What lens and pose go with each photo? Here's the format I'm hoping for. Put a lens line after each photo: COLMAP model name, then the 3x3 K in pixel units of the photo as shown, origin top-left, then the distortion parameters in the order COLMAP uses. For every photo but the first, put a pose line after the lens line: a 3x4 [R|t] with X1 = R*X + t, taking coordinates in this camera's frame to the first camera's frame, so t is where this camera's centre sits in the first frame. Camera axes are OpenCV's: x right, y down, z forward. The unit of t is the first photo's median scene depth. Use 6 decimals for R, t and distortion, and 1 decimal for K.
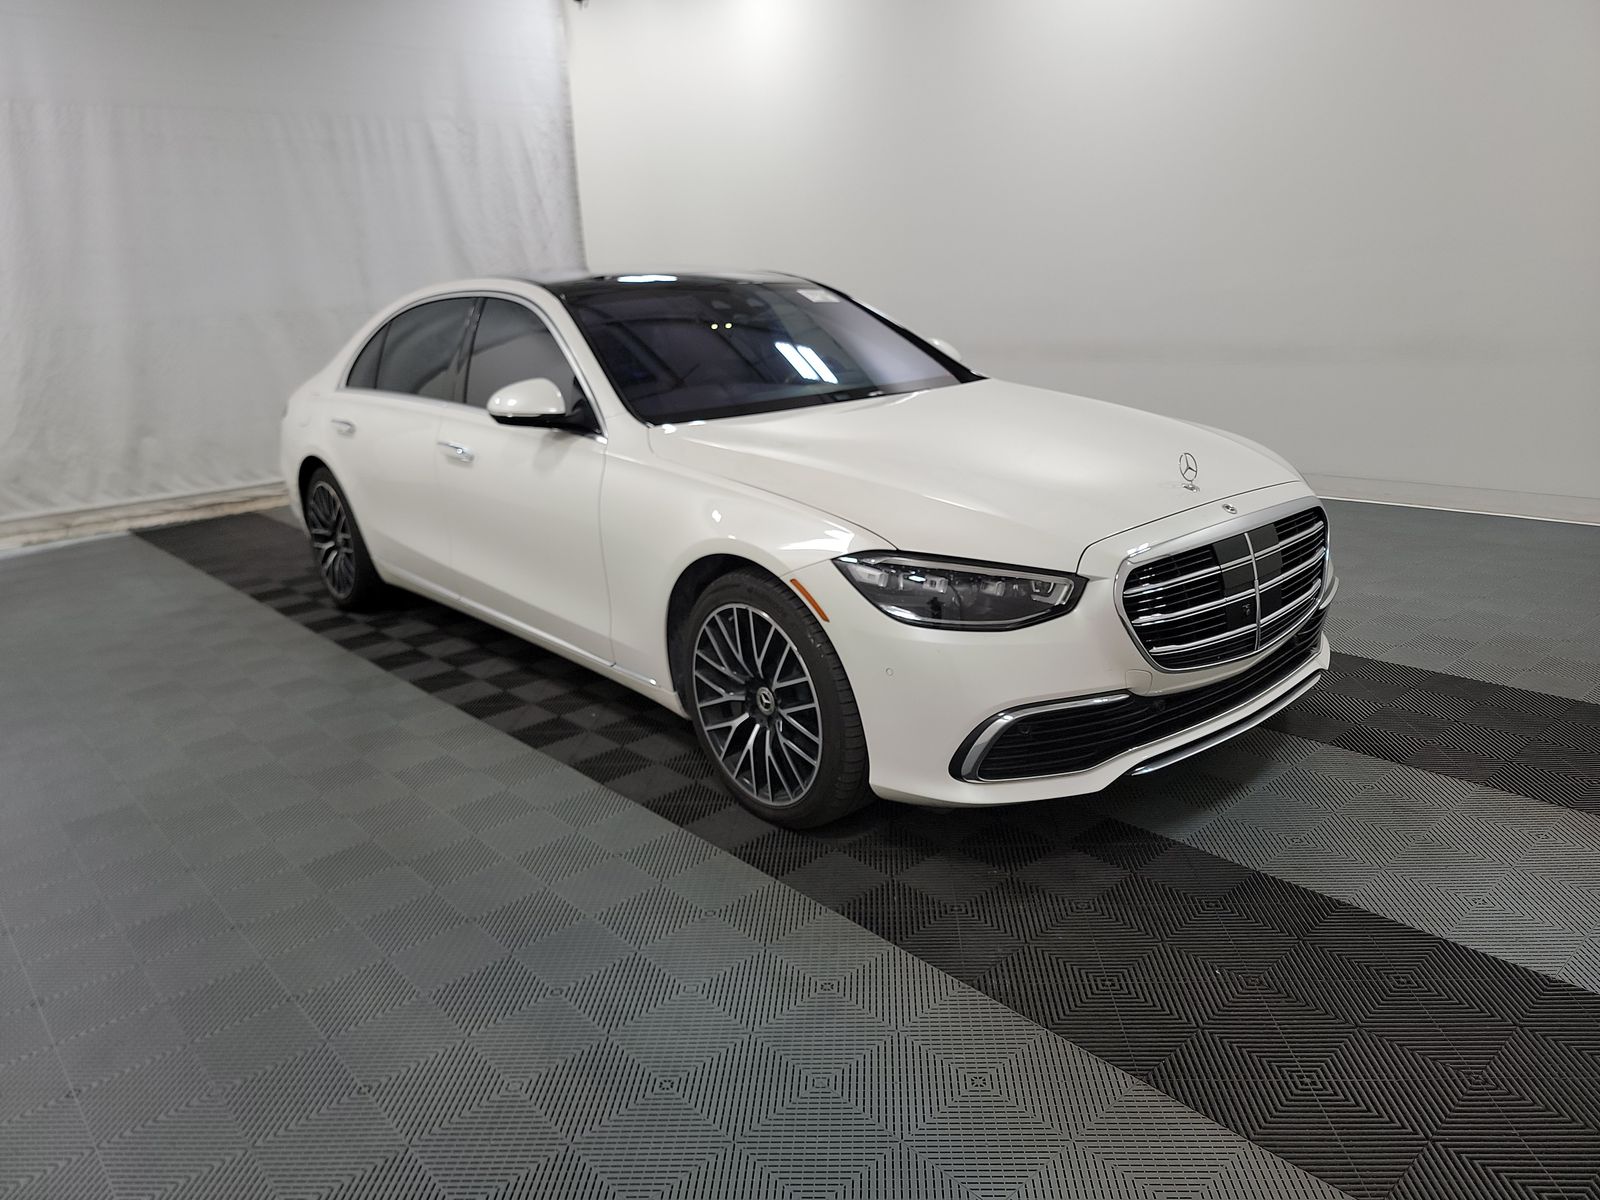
lens RADIAL K [[1126.3, 0, 802.3], [0, 1126.3, 606.8], [0, 0, 1]] dist [0.037027, -0.012163]
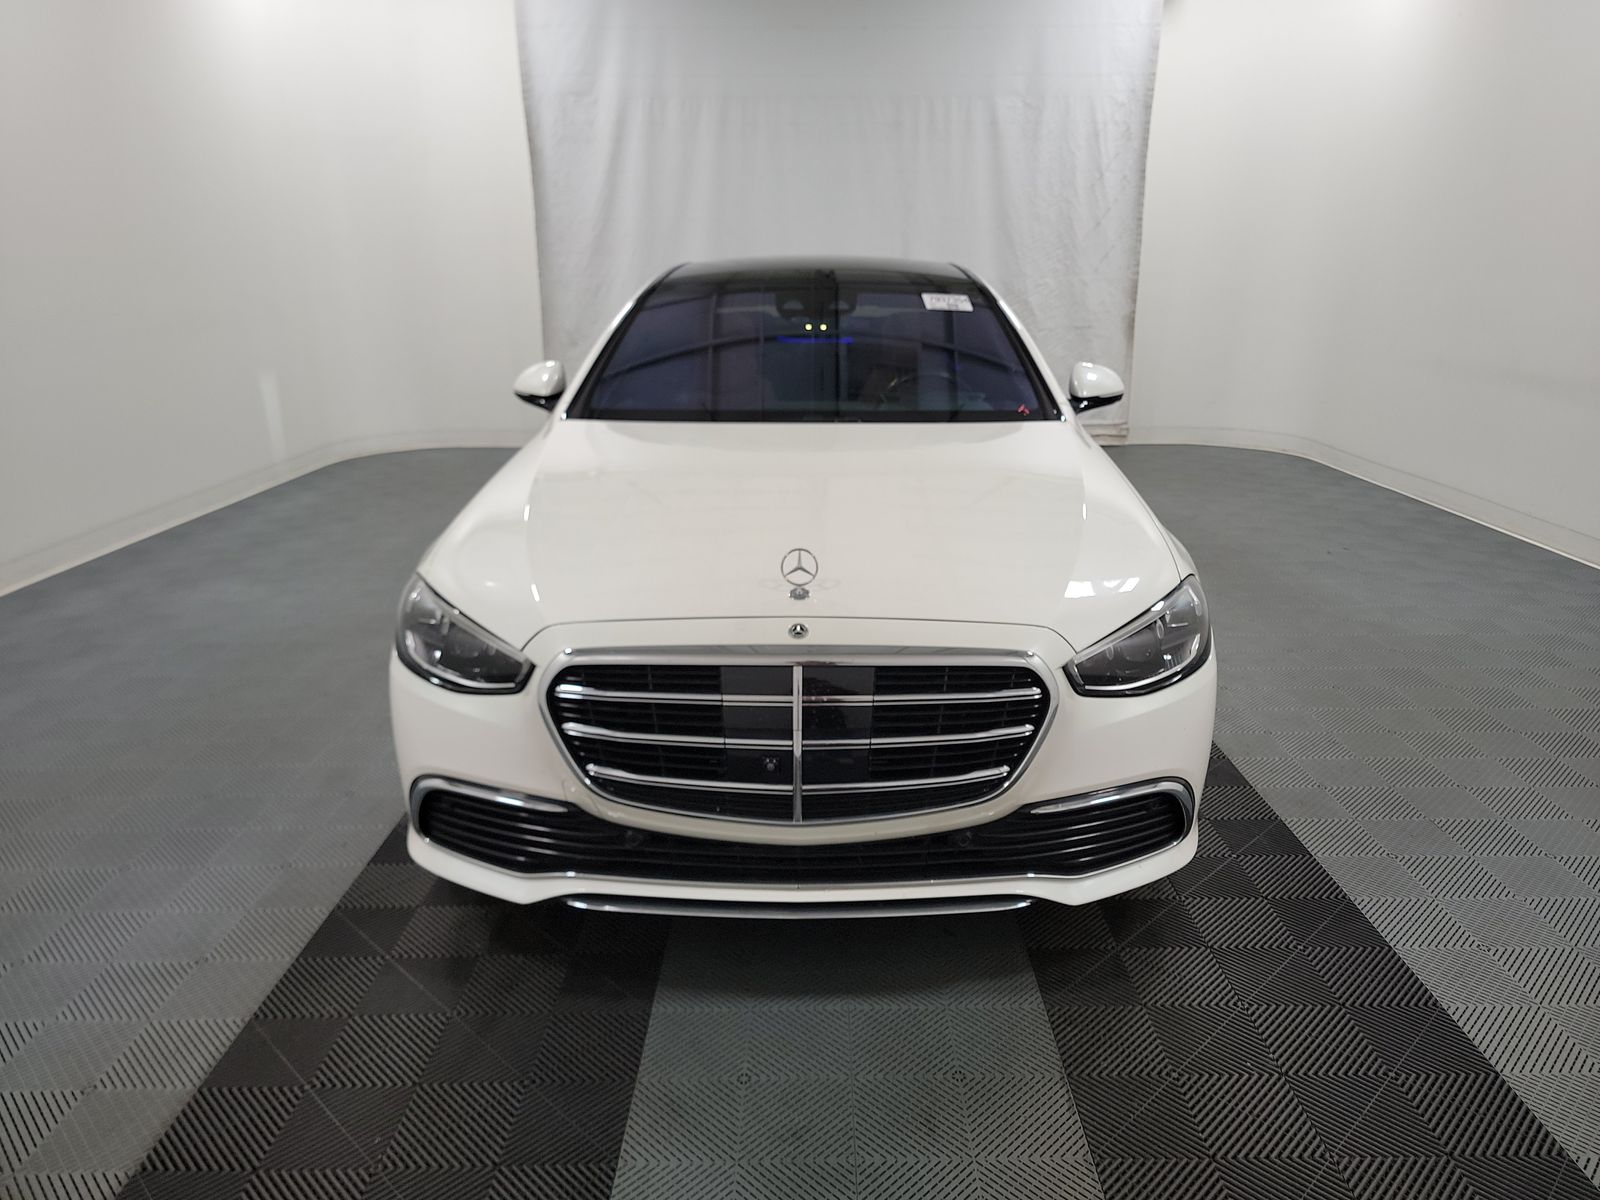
lens RADIAL K [[1126.3, 0, 800.5], [0, 1126.3, 589.2], [0, 0, 1]] dist [0.037027, -0.012163]
pose [[0.751339, 0.234685, -0.616777, 0.265351], [-0.224321, 0.969800, 0.095750, -0.059237], [0.620621, 0.066416, 0.781293, 0.129343]]
